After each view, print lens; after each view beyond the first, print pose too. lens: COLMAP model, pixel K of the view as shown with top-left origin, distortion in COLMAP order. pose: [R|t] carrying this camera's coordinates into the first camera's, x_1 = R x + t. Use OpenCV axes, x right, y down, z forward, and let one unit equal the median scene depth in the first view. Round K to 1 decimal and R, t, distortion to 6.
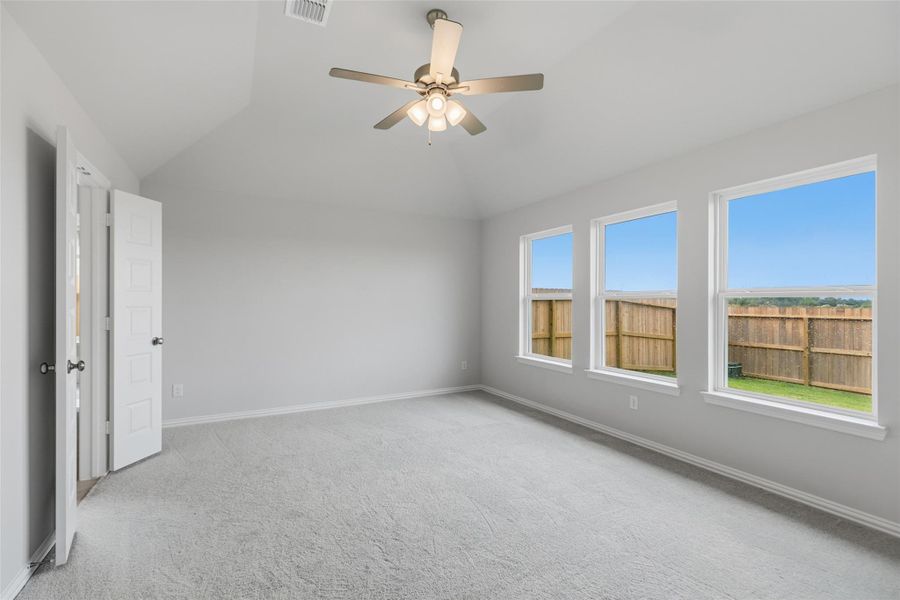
lens RADIAL K [[409.0, 0, 449.5], [0, 409.0, 306.3], [0, 0, 1]] dist [-0.001258, -0.000262]
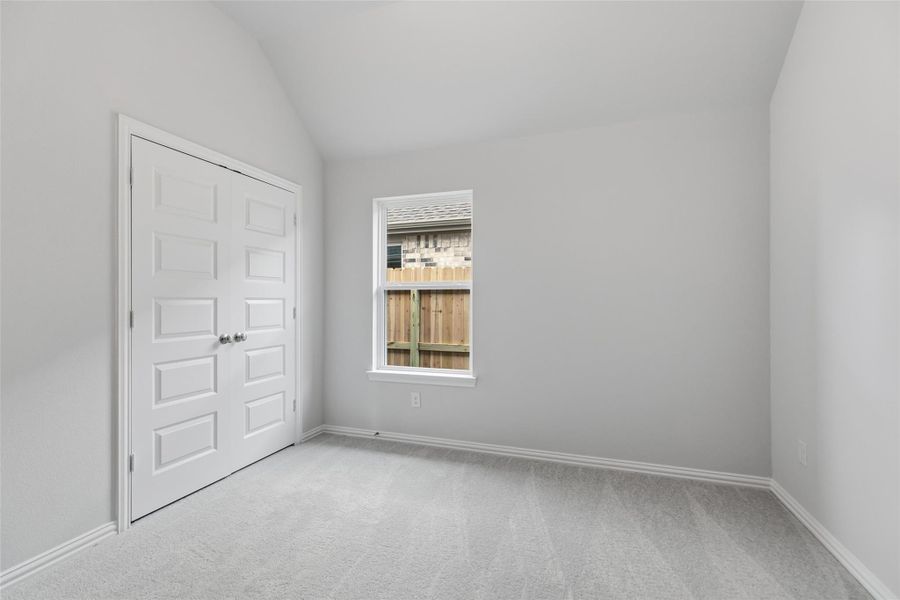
lens RADIAL K [[409.0, 0, 444.1], [0, 409.0, 297.8], [0, 0, 1]] dist [-0.001258, -0.000262]
pose [[0.733693, -0.009119, 0.679420, -0.179576], [0.008830, 0.999953, 0.003886, -0.004255], [-0.679423, 0.003148, 0.733740, 0.340364]]
